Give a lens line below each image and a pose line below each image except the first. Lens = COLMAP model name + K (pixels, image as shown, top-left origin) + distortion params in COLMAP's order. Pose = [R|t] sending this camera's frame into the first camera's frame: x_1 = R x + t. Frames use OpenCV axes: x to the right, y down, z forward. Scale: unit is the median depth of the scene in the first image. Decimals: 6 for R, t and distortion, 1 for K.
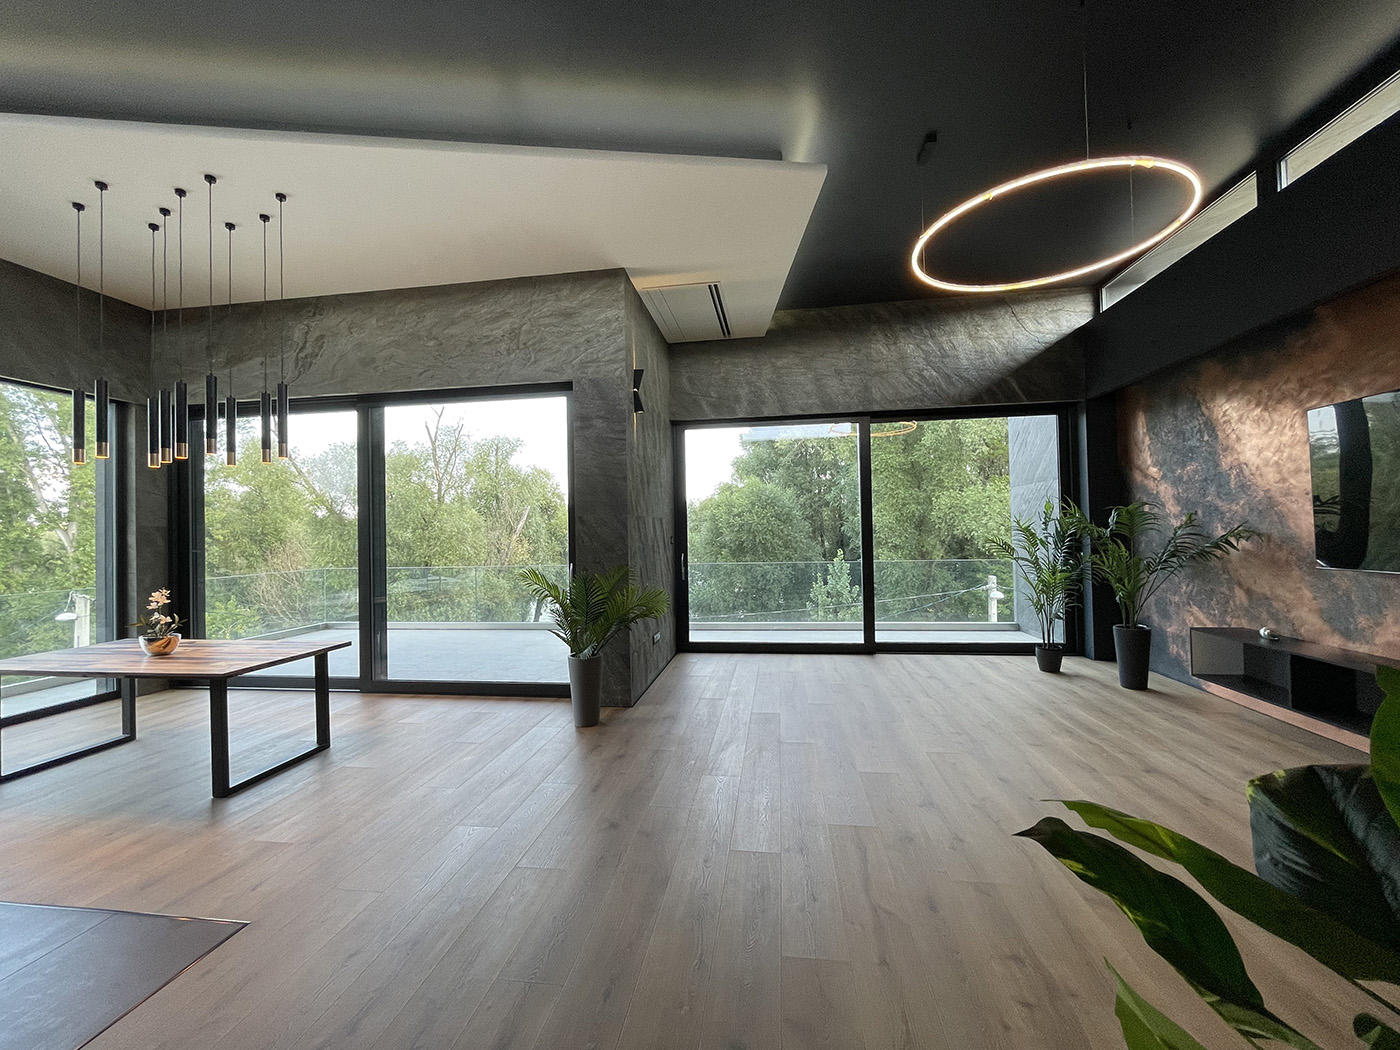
lens RADIAL K [[564.6, 0, 696.7], [0, 564.6, 523.2], [0, 0, 1]] dist [0.003380, 0.000300]
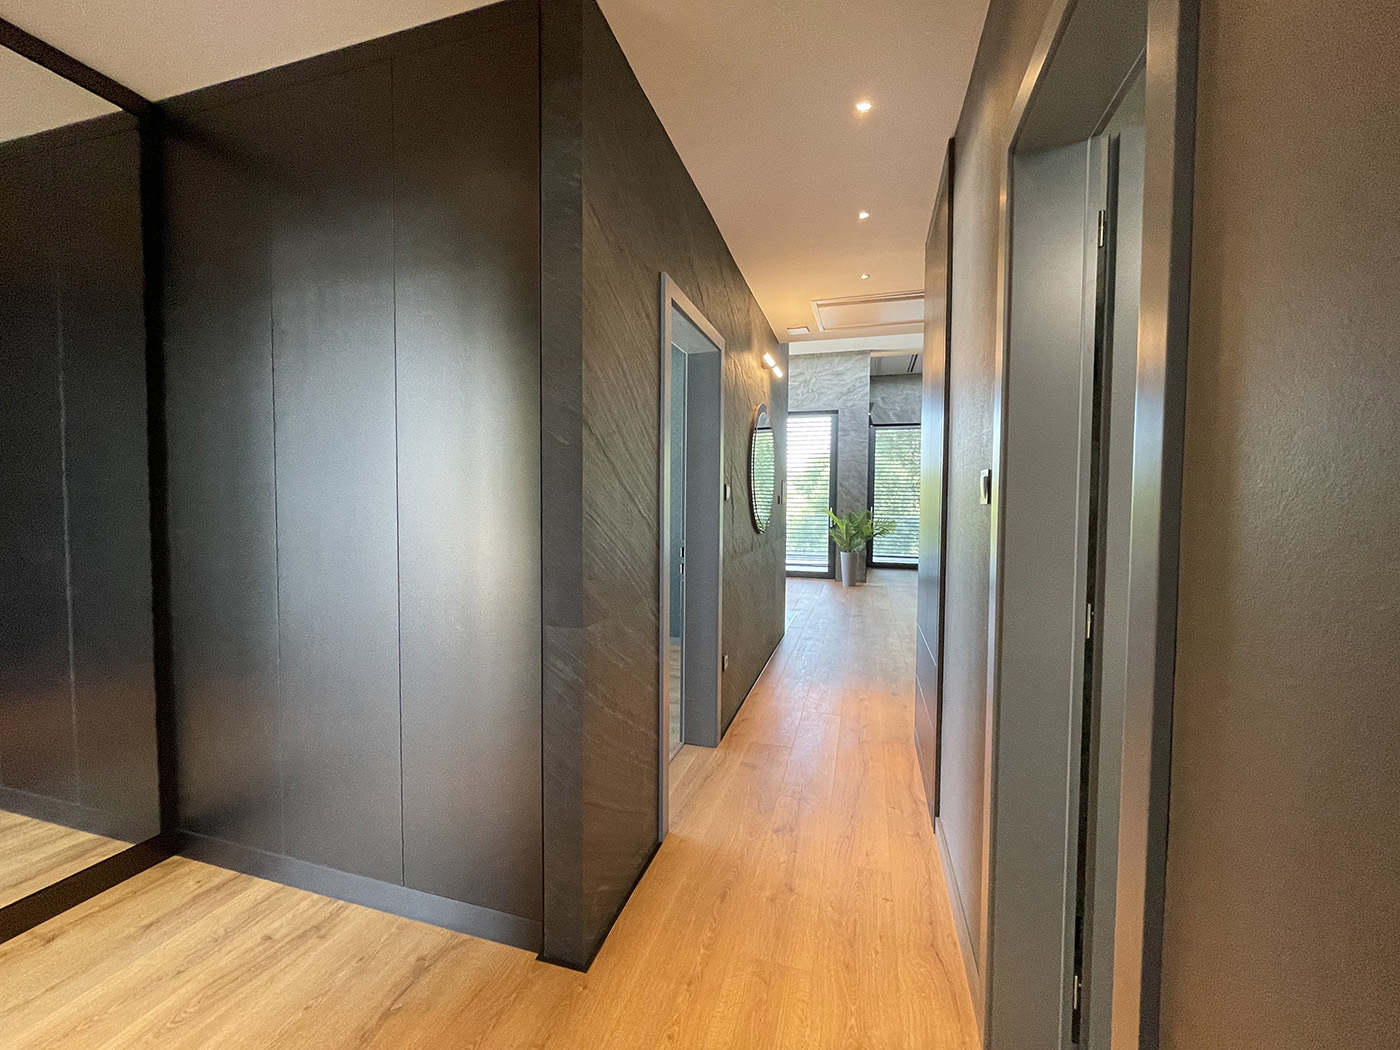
lens RADIAL K [[564.6, 0, 697.2], [0, 564.6, 524.0], [0, 0, 1]] dist [0.003380, 0.000300]
pose [[0.990475, 0.030185, -0.134346, -0.398324], [-0.022212, 0.997923, 0.060460, 0.019381], [0.135892, -0.056900, 0.989088, -0.877988]]
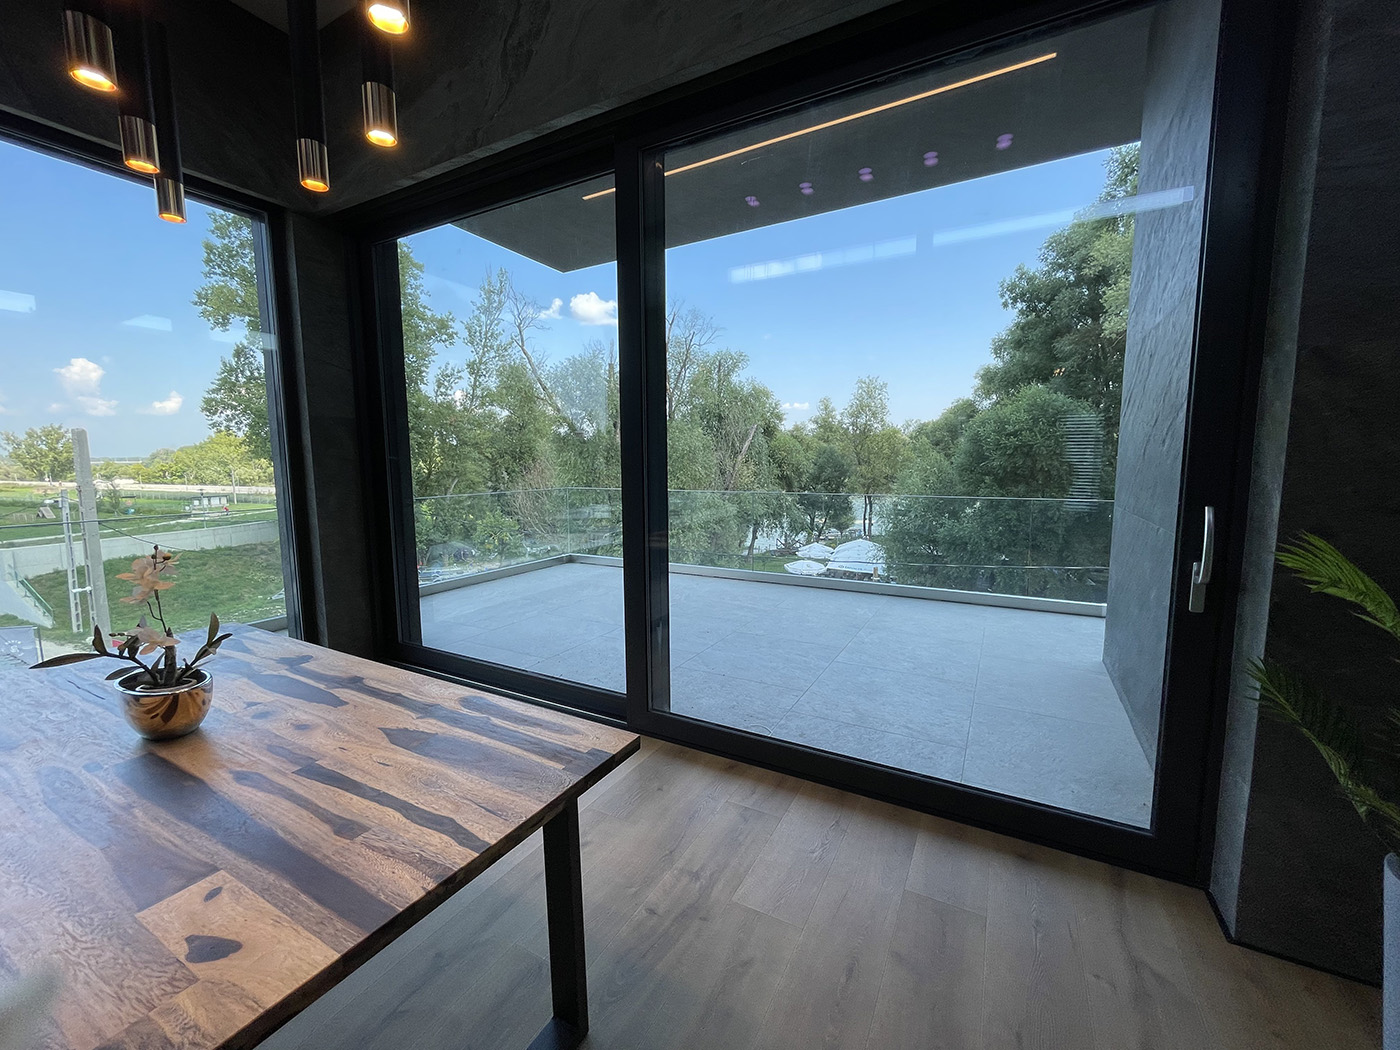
lens RADIAL K [[564.6, 0, 701.9], [0, 564.6, 522.2], [0, 0, 1]] dist [0.003380, 0.000300]
pose [[0.939335, 0.053235, -0.338845, -0.074246], [-0.008151, 0.991068, 0.133107, 0.007385], [0.342905, -0.122270, 0.931379, 0.113756]]
